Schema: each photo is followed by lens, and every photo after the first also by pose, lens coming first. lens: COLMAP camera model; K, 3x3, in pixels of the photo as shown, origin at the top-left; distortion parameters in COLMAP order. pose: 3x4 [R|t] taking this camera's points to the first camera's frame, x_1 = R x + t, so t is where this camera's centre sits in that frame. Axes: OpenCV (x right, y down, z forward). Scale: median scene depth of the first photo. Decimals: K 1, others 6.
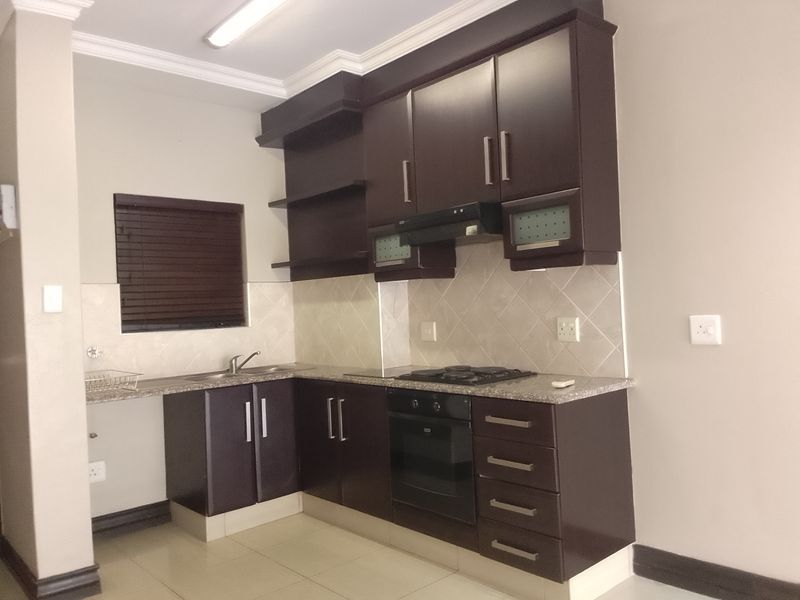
lens RADIAL K [[629.9, 0, 400.6], [0, 629.9, 299.5], [0, 0, 1]] dist [0.058386, -0.004972]
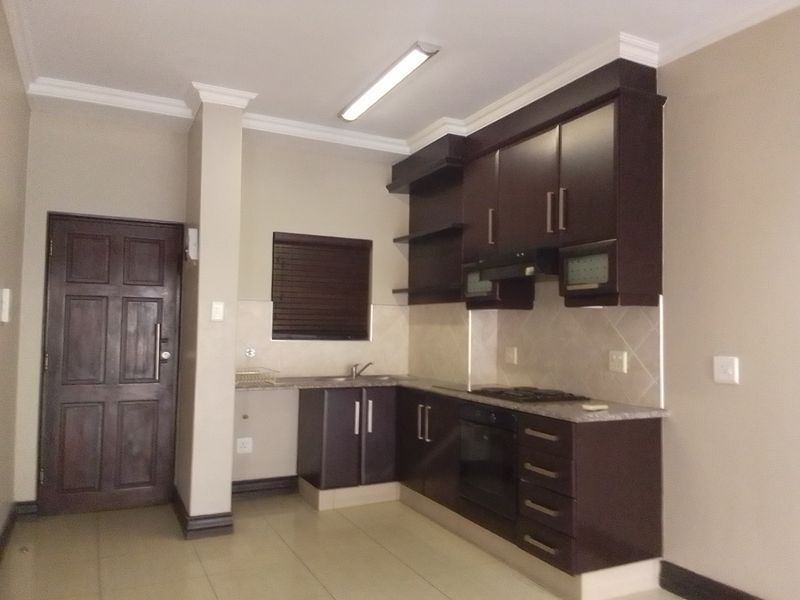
lens RADIAL K [[603.8, 0, 400.7], [0, 603.8, 298.9], [0, 0, 1]] dist [0.055858, -0.003021]
pose [[0.963129, 0.045819, -0.265108, 0.144813], [-0.055472, 0.998038, -0.029035, -0.008988], [0.263258, 0.042671, 0.963781, -0.122954]]
